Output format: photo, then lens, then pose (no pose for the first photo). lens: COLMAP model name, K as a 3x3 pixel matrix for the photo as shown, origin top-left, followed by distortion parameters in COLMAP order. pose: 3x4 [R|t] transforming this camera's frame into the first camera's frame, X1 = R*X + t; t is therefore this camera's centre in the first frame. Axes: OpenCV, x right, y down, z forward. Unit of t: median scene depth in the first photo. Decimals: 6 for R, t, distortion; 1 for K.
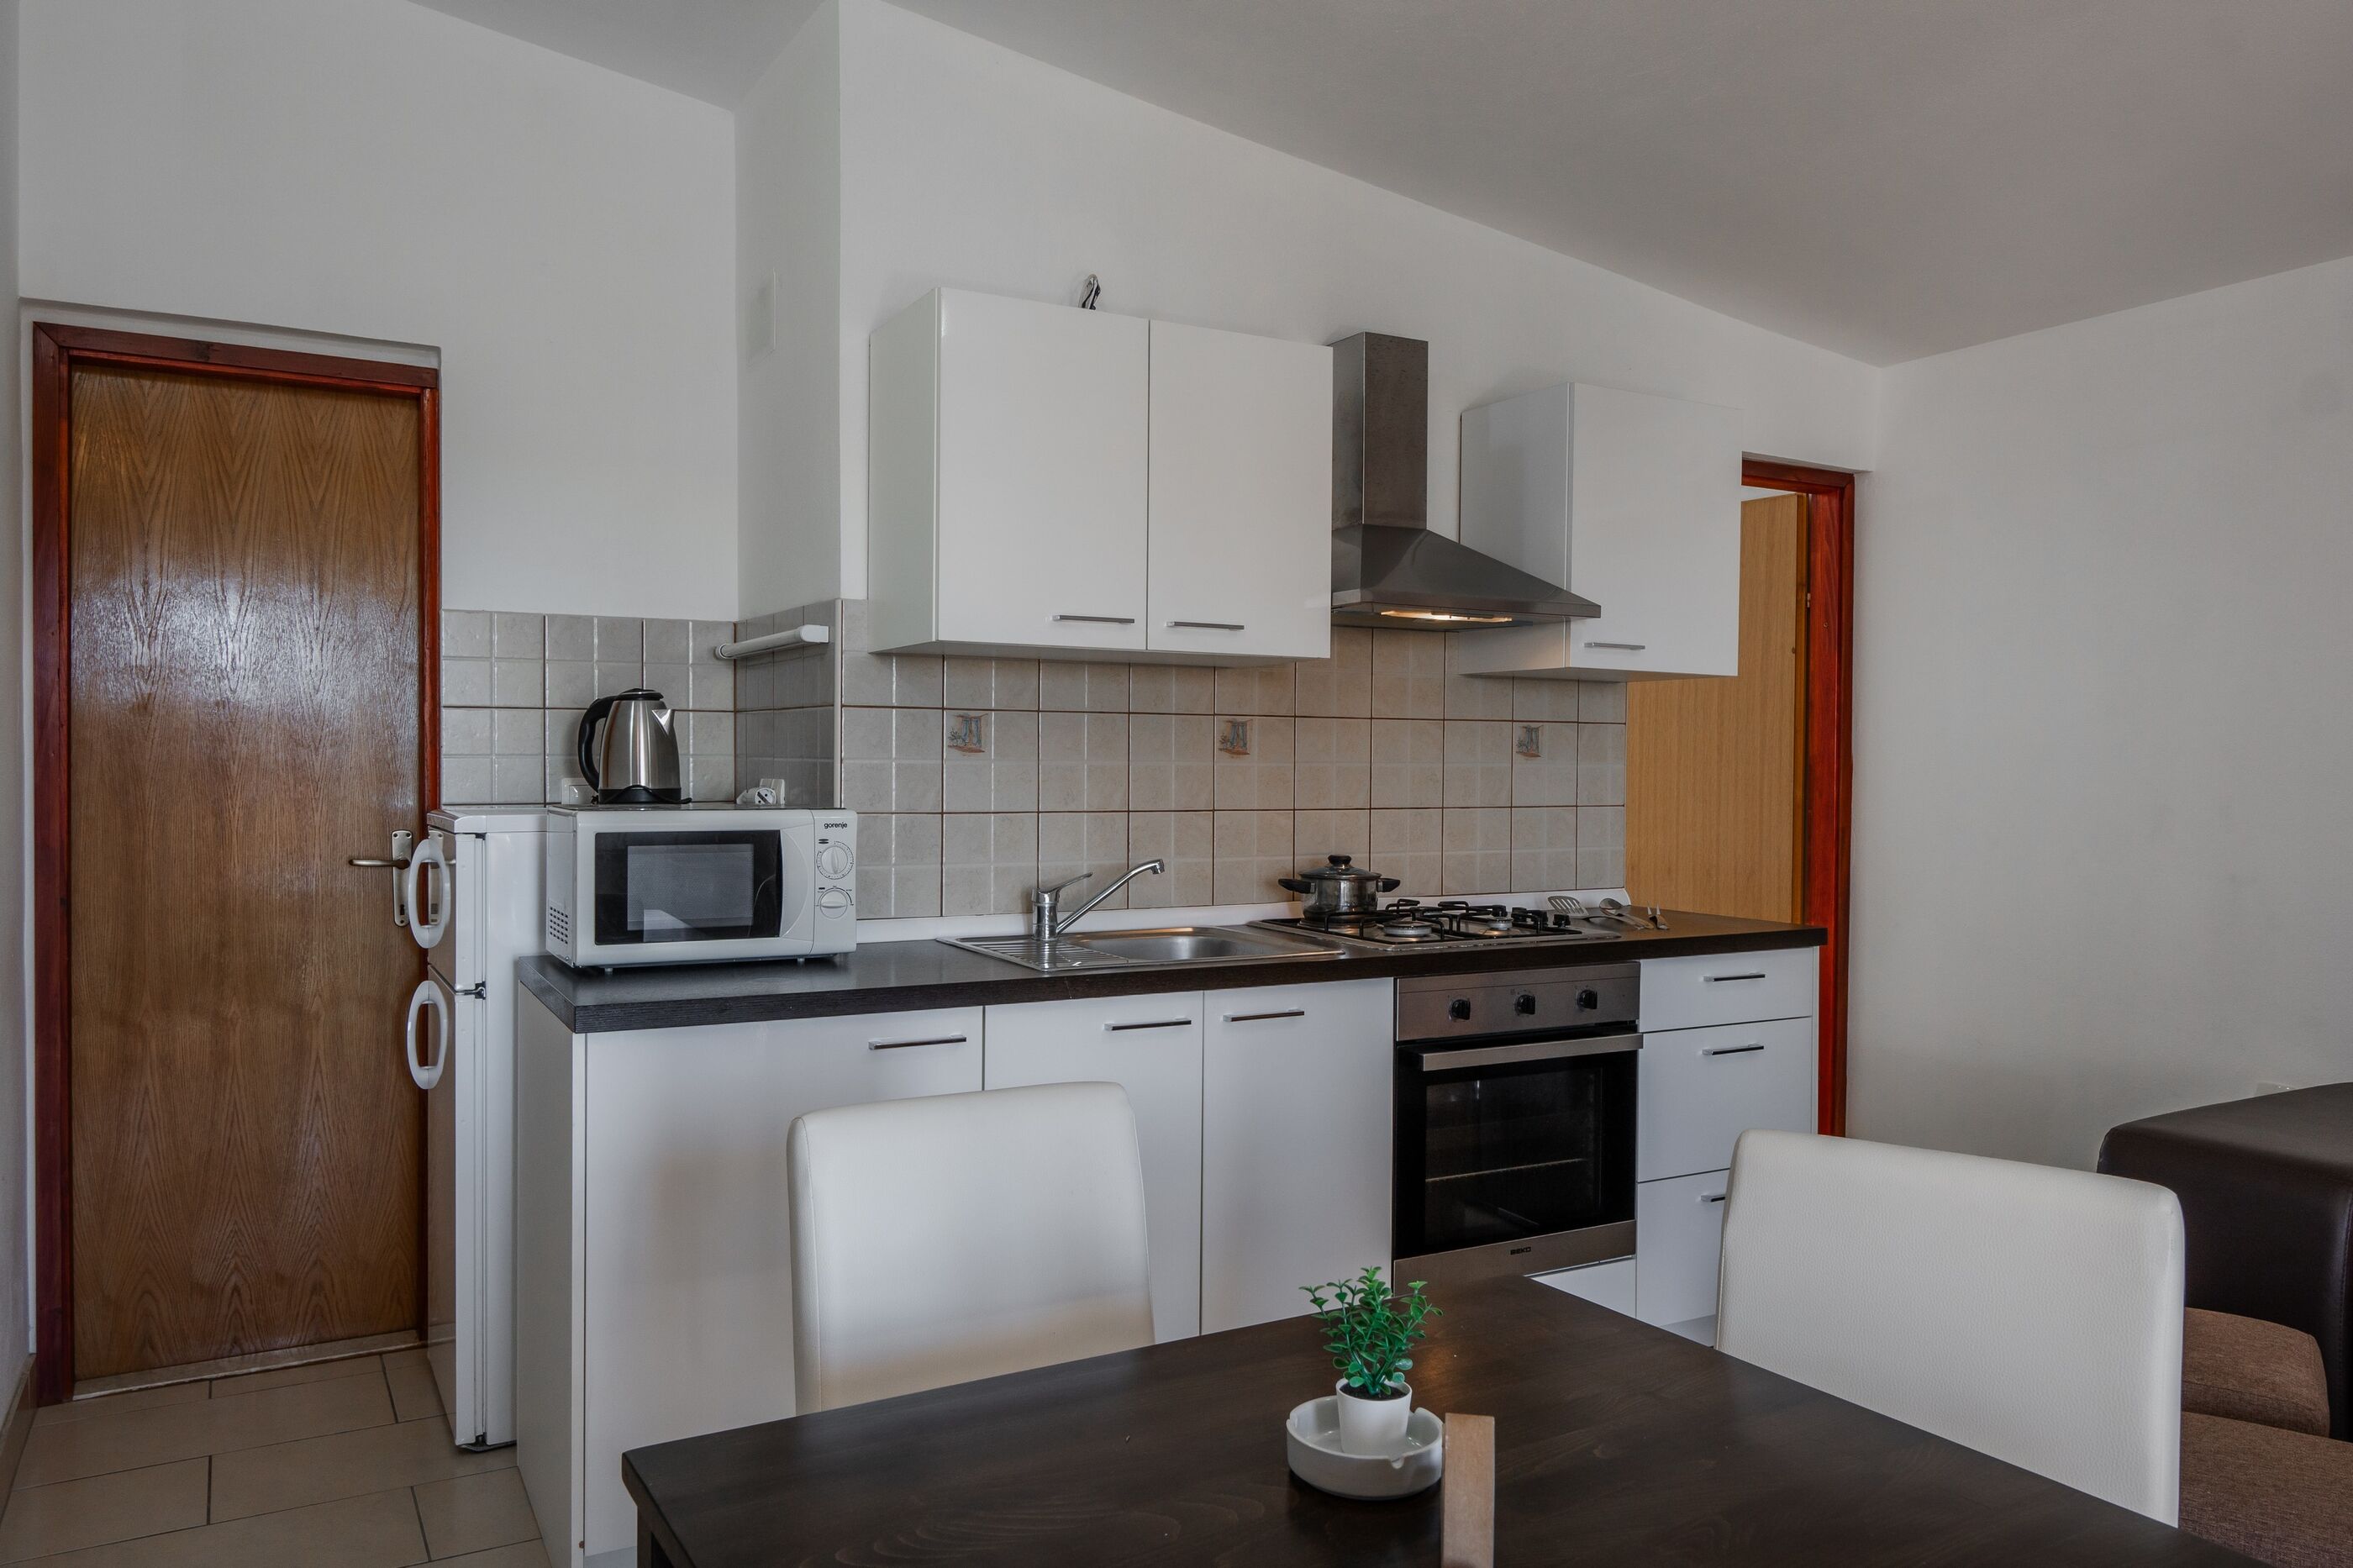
lens RADIAL K [[1631.6, 0, 1175.9], [0, 1631.6, 789.0], [0, 0, 1]] dist [0.000100, 0.000575]
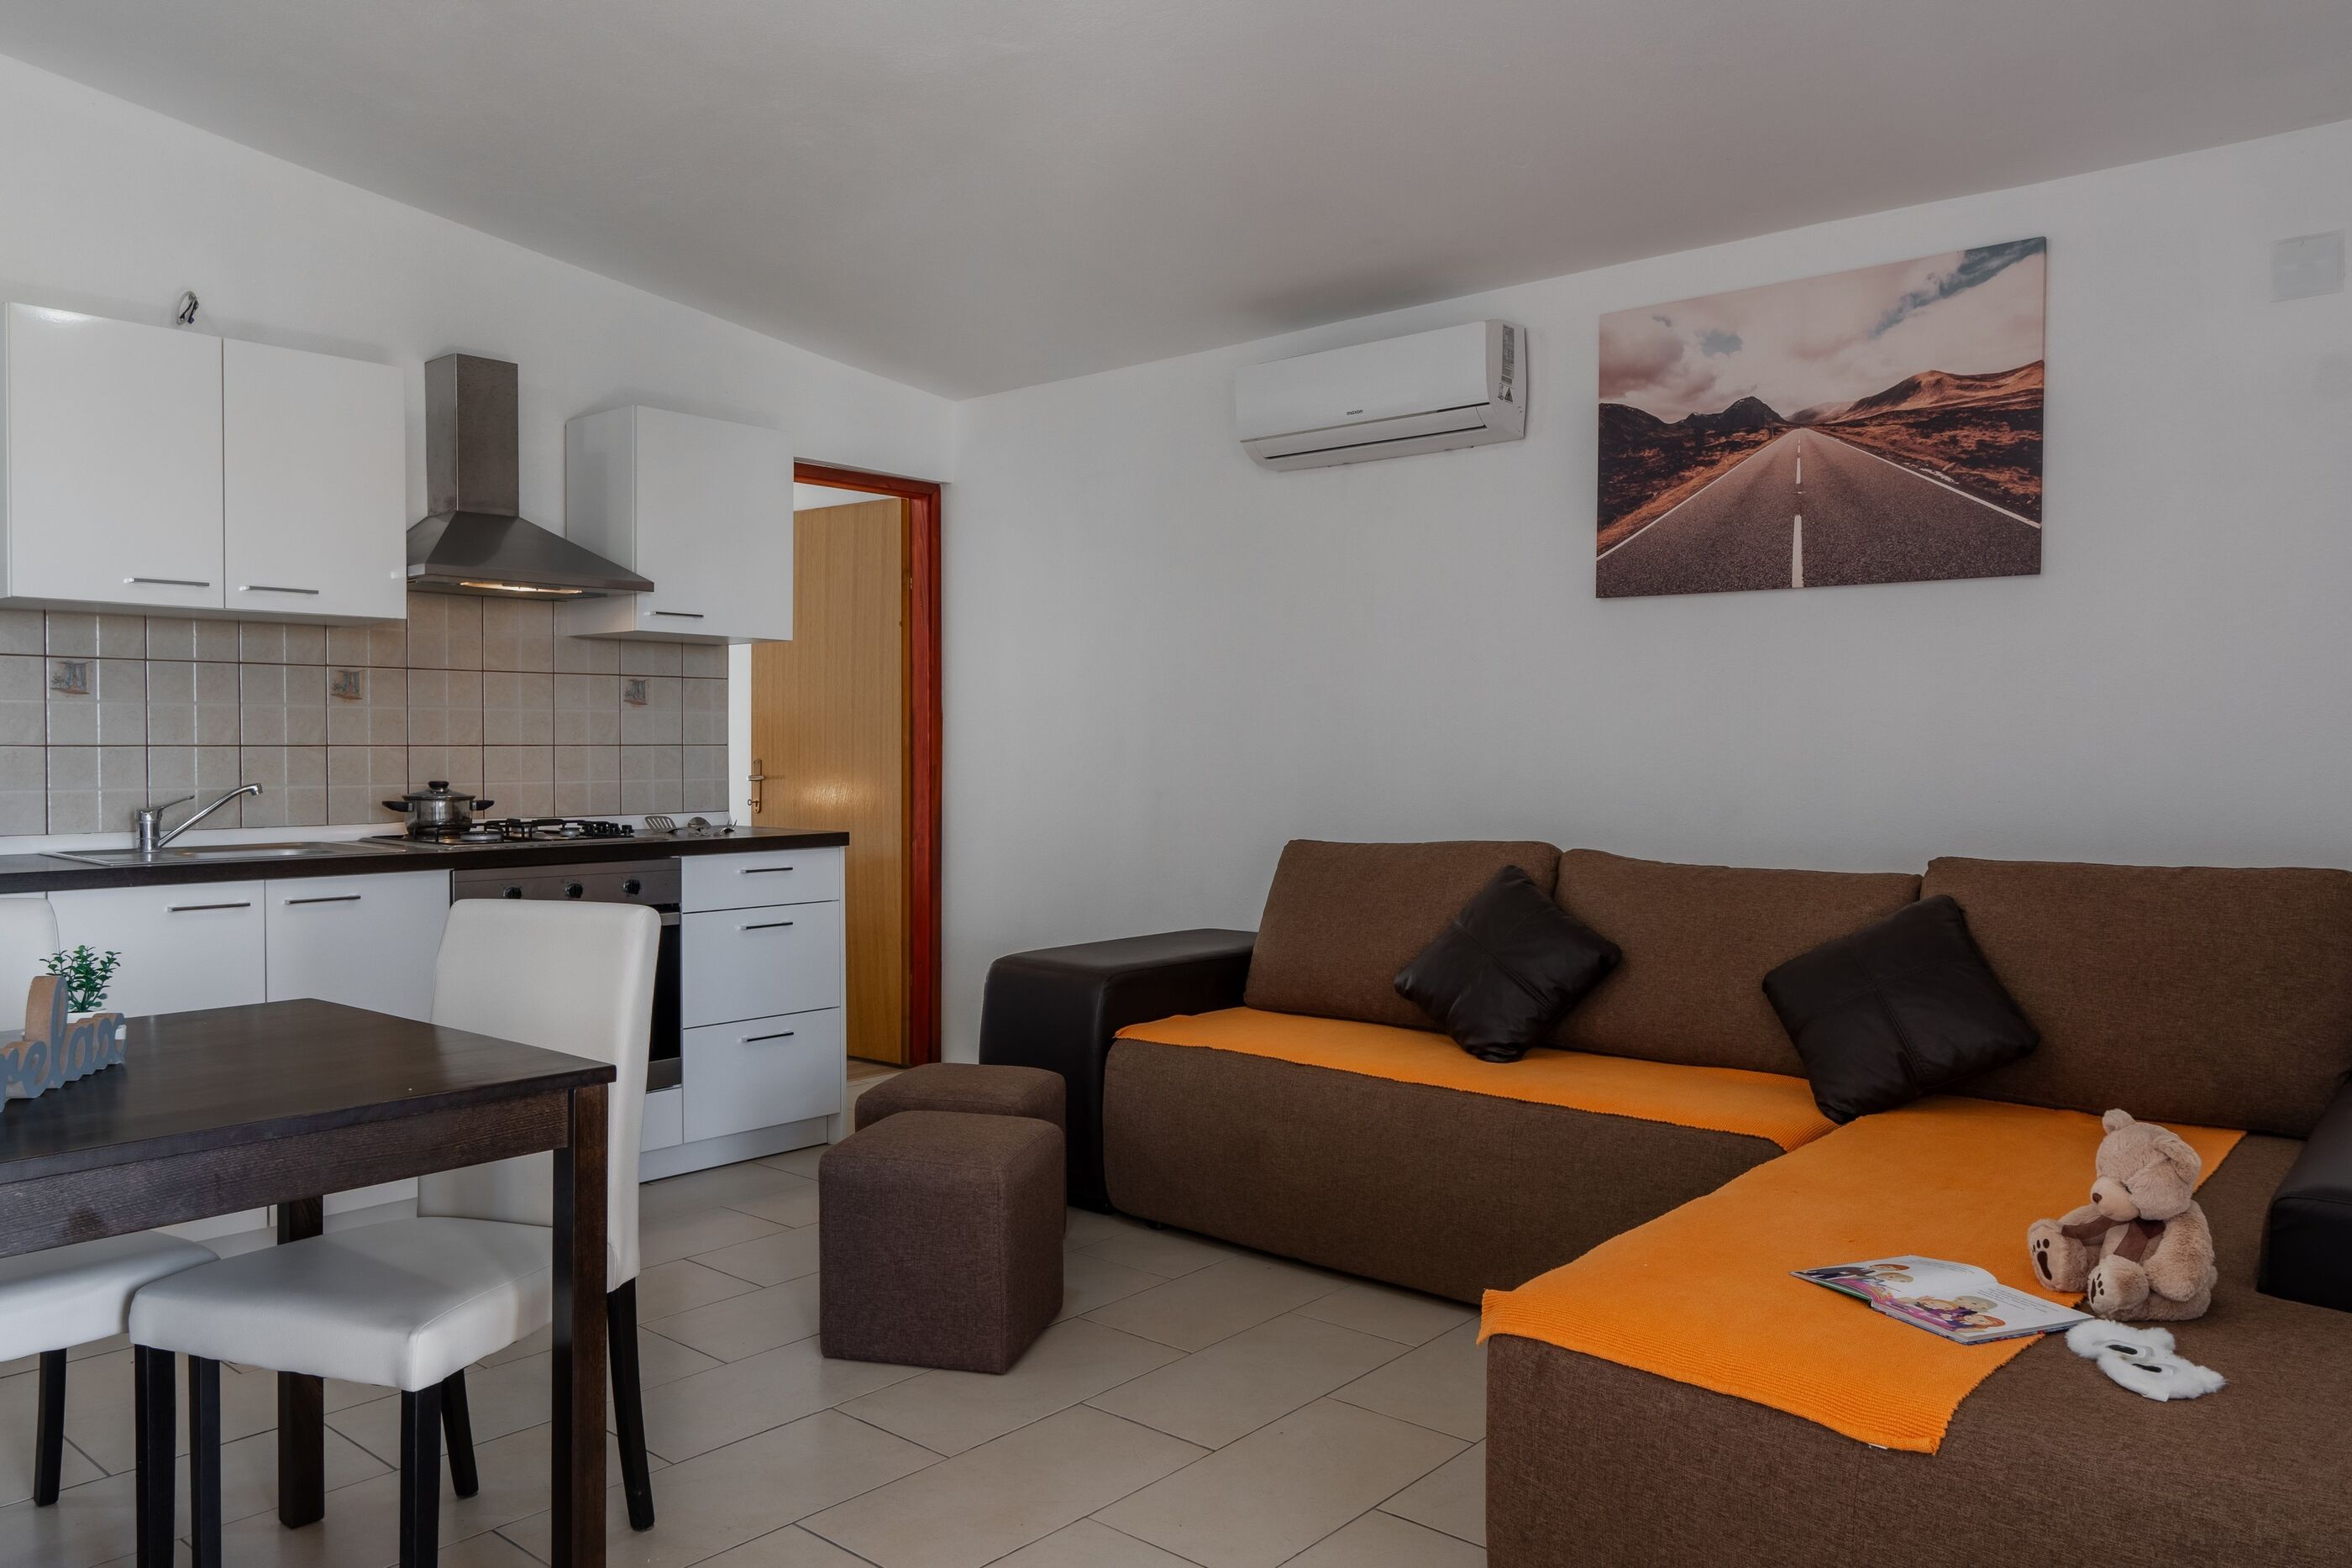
lens RADIAL K [[1652.0, 0, 1173.3], [0, 1652.0, 782.1], [0, 0, 1]] dist [0.000519, -0.009131]
pose [[0.942083, -0.013342, 0.335114, 0.211654], [0.010617, 0.999894, 0.009965, 0.036110], [-0.335212, -0.005830, 0.942125, -0.363824]]
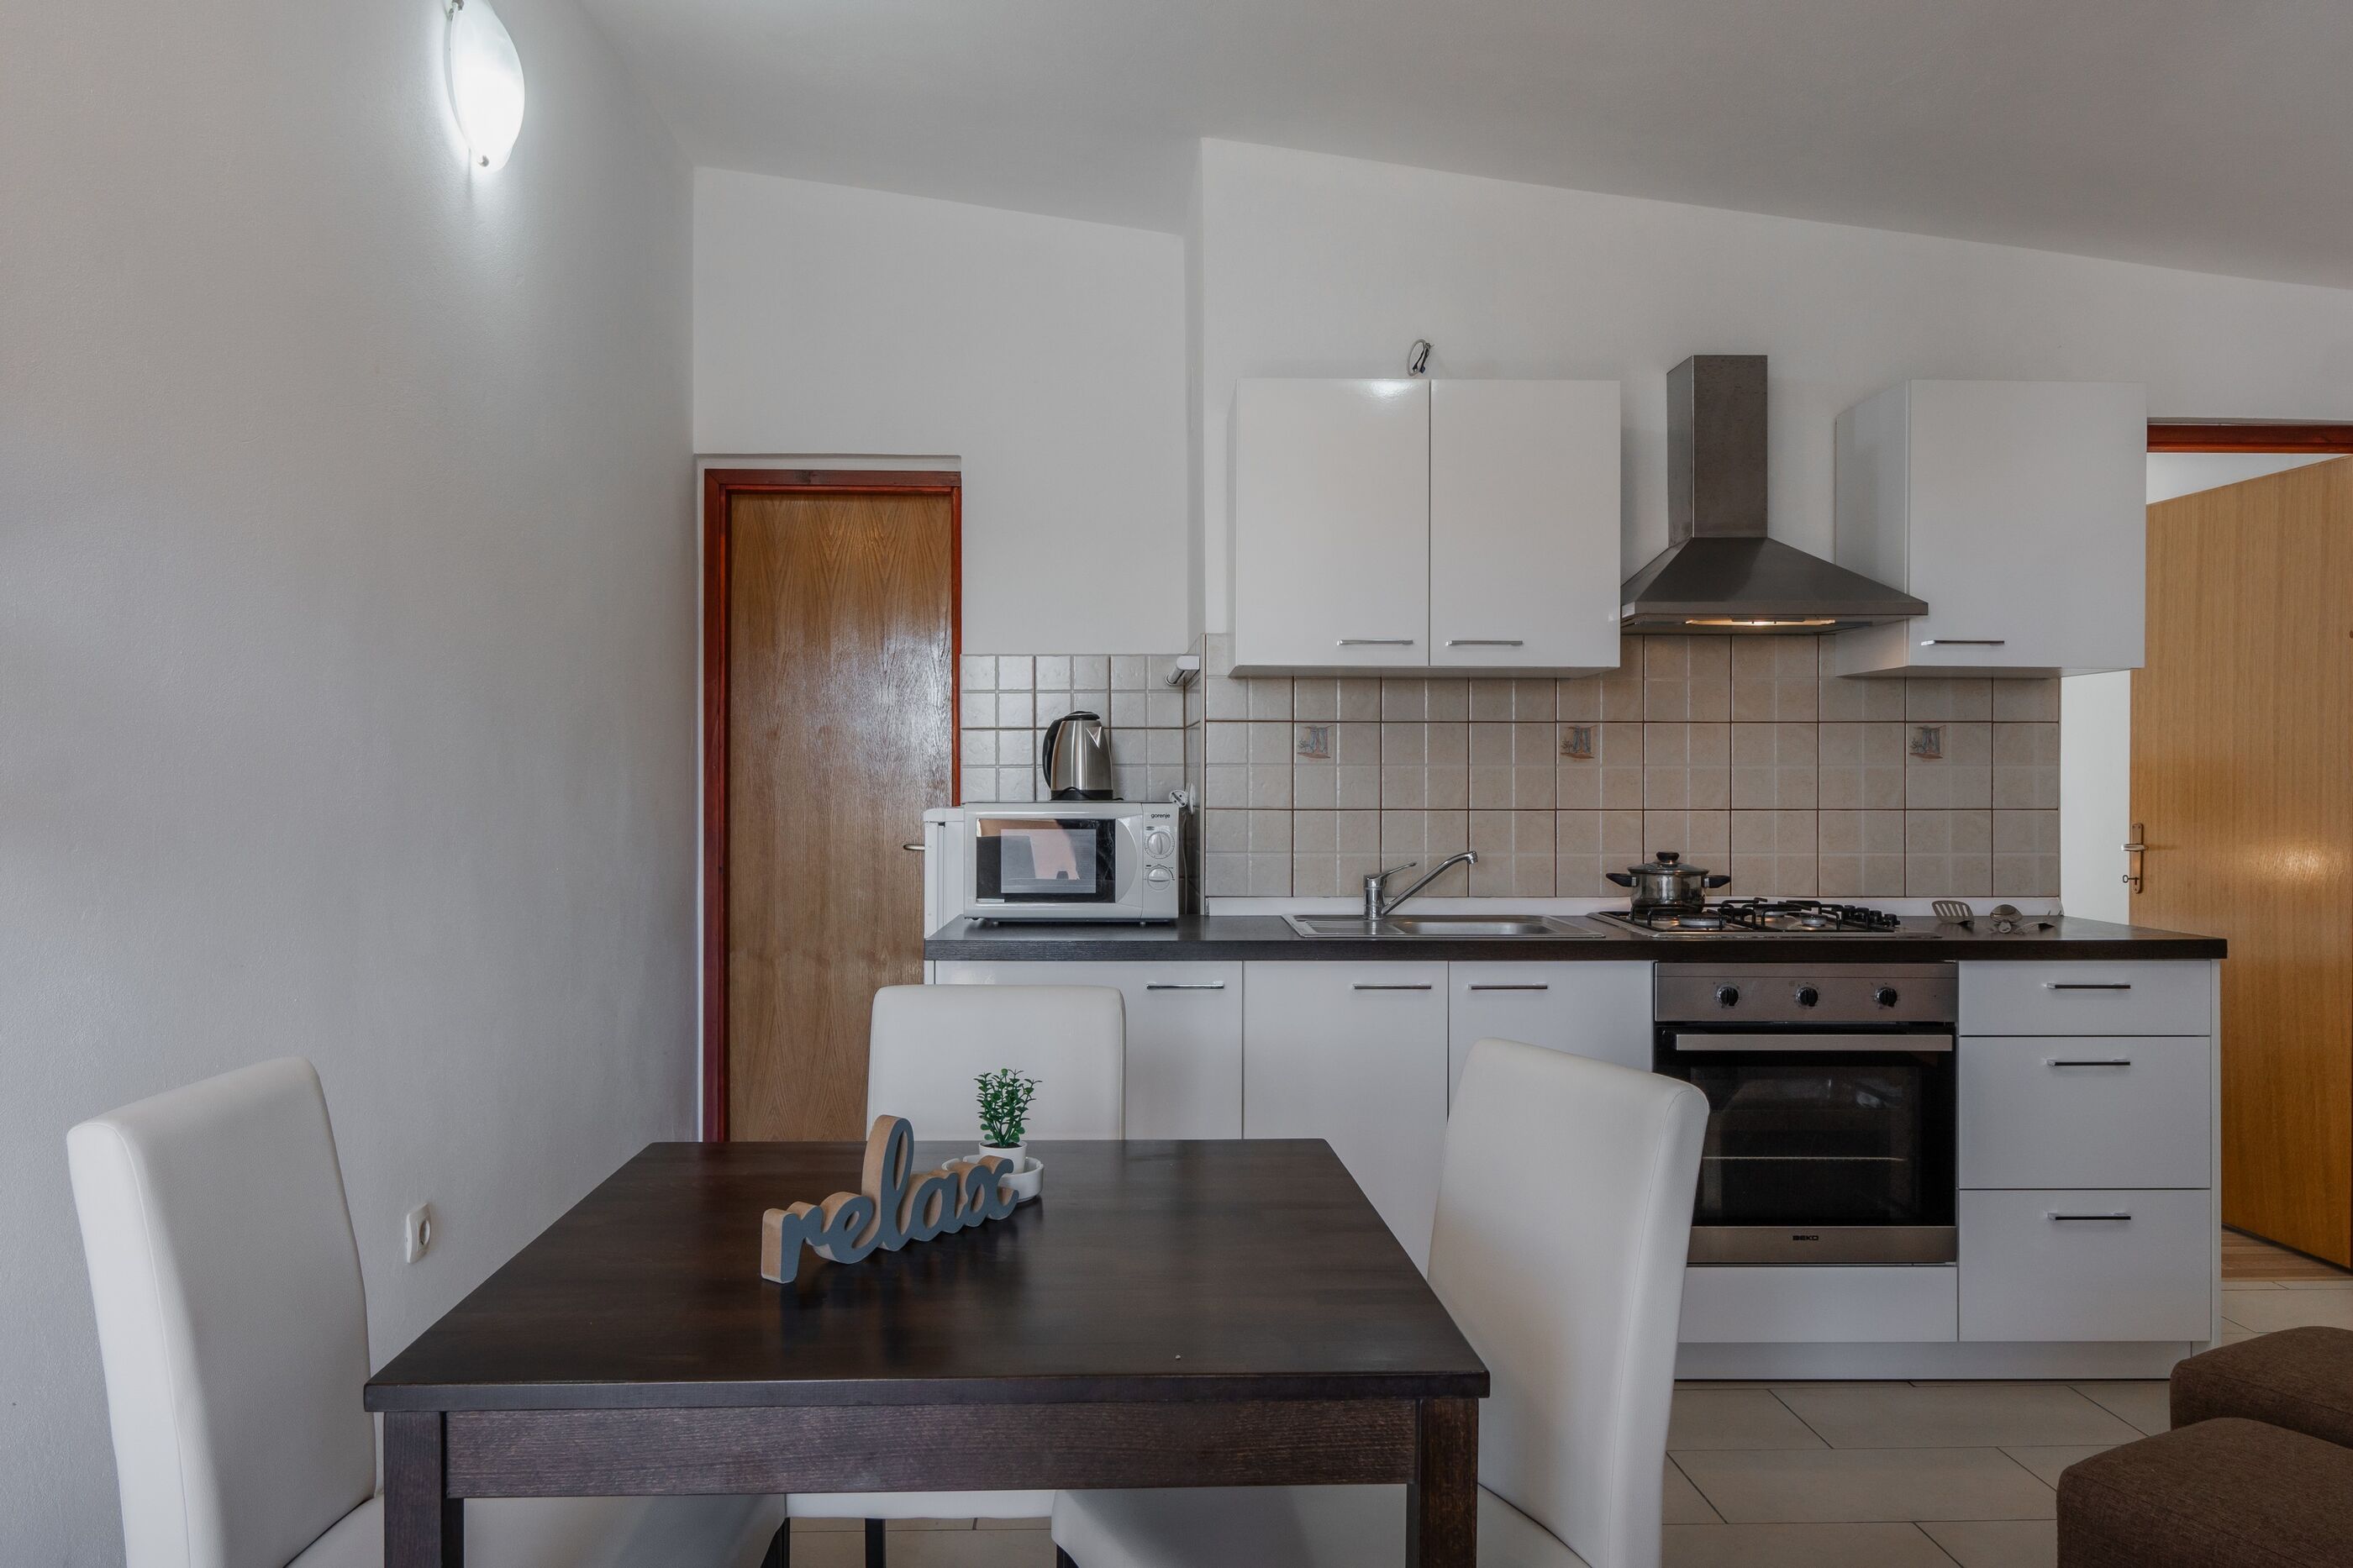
lens RADIAL K [[1674.2, 0, 1176.5], [0, 1674.2, 784.0], [0, 0, 1]] dist [0.004502, 0.000399]
pose [[0.887203, -0.005119, -0.461351, 0.330096], [-0.003032, 0.999852, -0.016924, 0.016366], [0.461369, 0.016414, 0.887056, -0.113445]]
